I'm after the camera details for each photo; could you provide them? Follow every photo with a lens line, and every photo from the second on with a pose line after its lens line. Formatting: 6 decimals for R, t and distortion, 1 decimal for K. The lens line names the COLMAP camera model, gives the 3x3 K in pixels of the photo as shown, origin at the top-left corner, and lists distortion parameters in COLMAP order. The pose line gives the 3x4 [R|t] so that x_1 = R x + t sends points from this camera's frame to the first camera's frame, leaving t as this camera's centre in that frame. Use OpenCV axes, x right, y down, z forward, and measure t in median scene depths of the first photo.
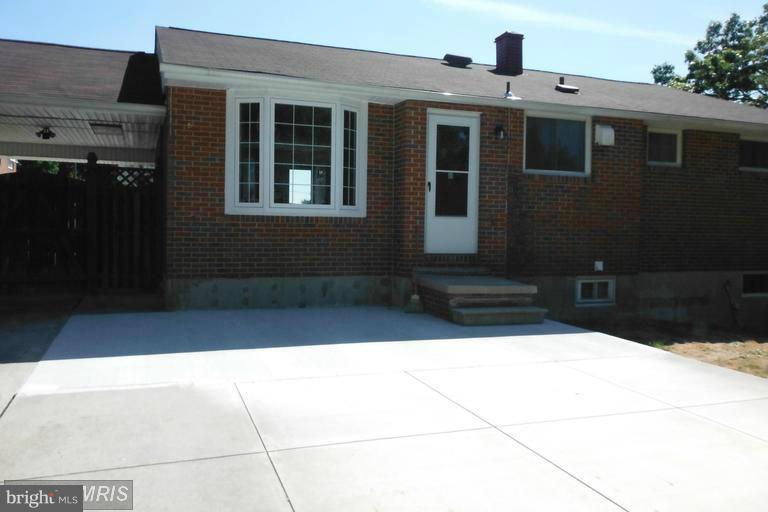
lens RADIAL K [[622.2, 0, 386.9], [0, 622.2, 251.8], [0, 0, 1]] dist [-0.019147, 0.013899]
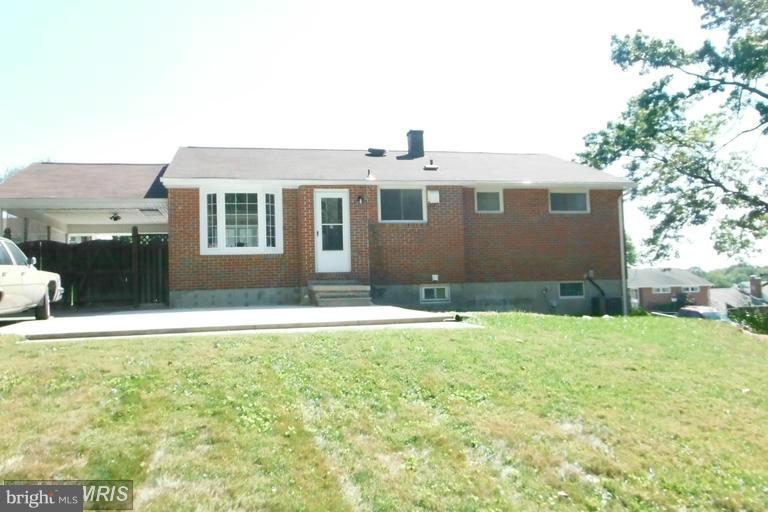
lens RADIAL K [[622.2, 0, 380.7], [0, 622.2, 257.9], [0, 0, 1]] dist [-0.019147, 0.013899]
pose [[0.990521, -0.053680, -0.126442, 0.447746], [0.041178, 0.994185, -0.099499, 0.137714], [0.131048, 0.093350, 0.986971, -0.660126]]
